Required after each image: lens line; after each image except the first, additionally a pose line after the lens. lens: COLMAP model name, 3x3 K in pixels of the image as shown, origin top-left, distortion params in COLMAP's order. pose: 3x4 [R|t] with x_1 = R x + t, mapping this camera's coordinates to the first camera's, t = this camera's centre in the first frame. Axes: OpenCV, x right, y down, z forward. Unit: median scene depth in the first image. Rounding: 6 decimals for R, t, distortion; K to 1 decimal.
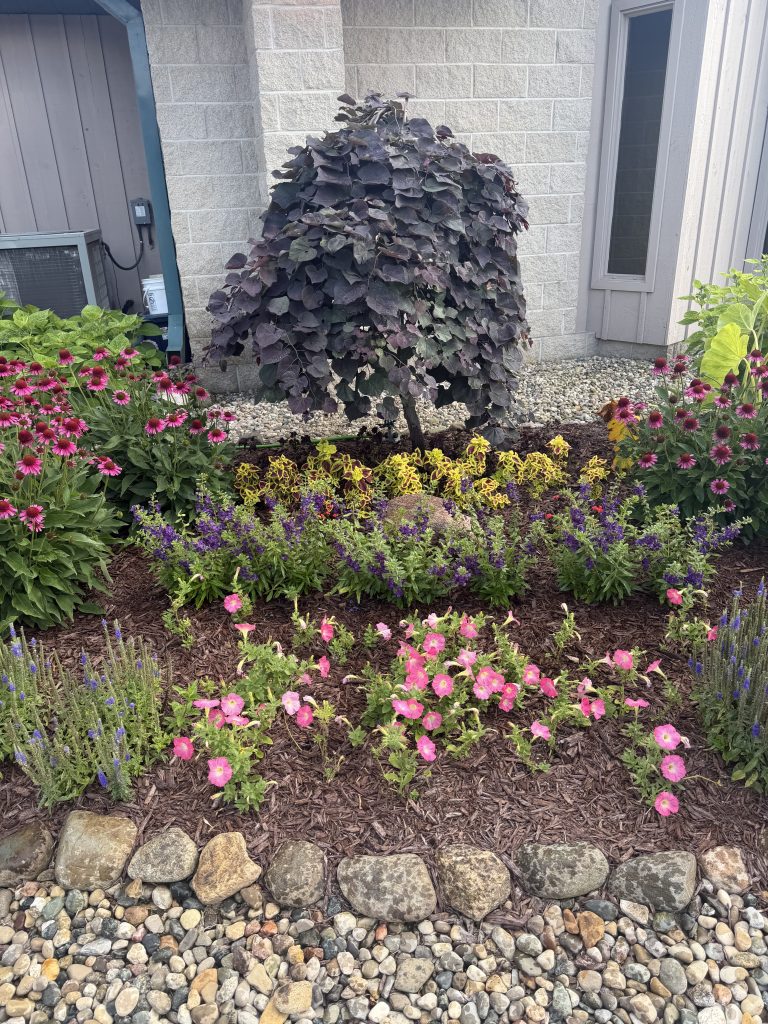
lens RADIAL K [[723.4, 0, 384.0], [0, 723.4, 512.0], [0, 0, 1]] dist [0.060327, -0.057939]
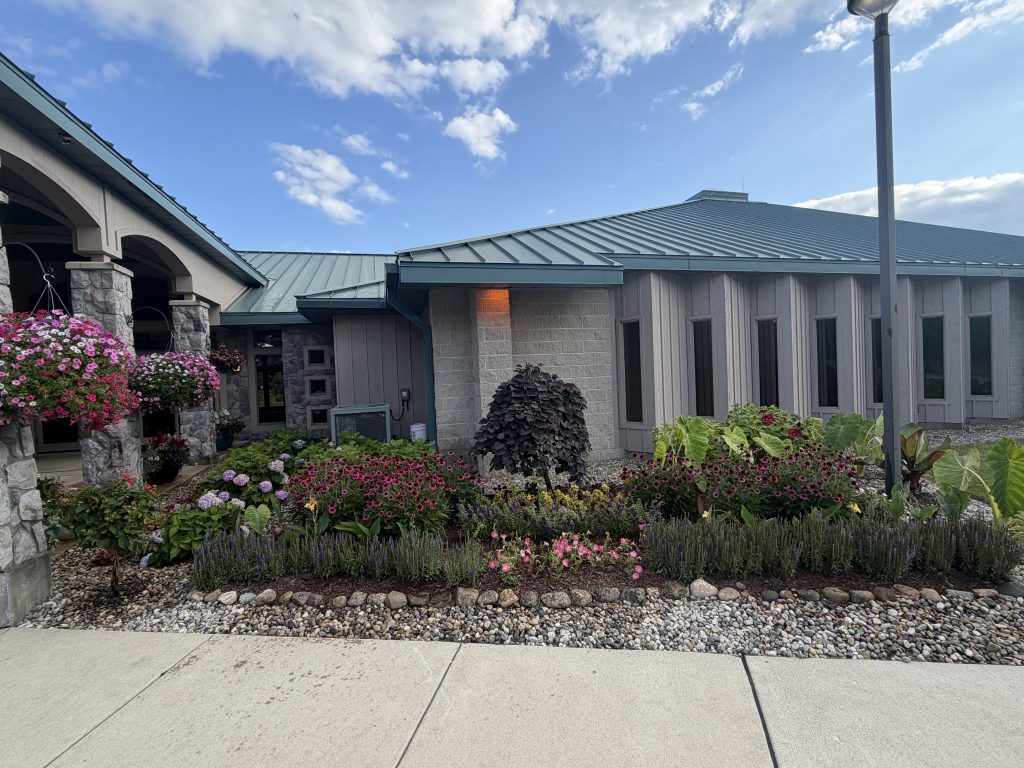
lens RADIAL K [[474.4, 0, 512.0], [0, 474.4, 384.0], [0, 0, 1]] dist [-0.003212, 0.000269]
pose [[0.999888, -0.008083, 0.012566, -0.122749], [0.012213, 0.926635, -0.375765, 0.222474], [-0.008607, 0.375876, 0.926630, -0.792078]]
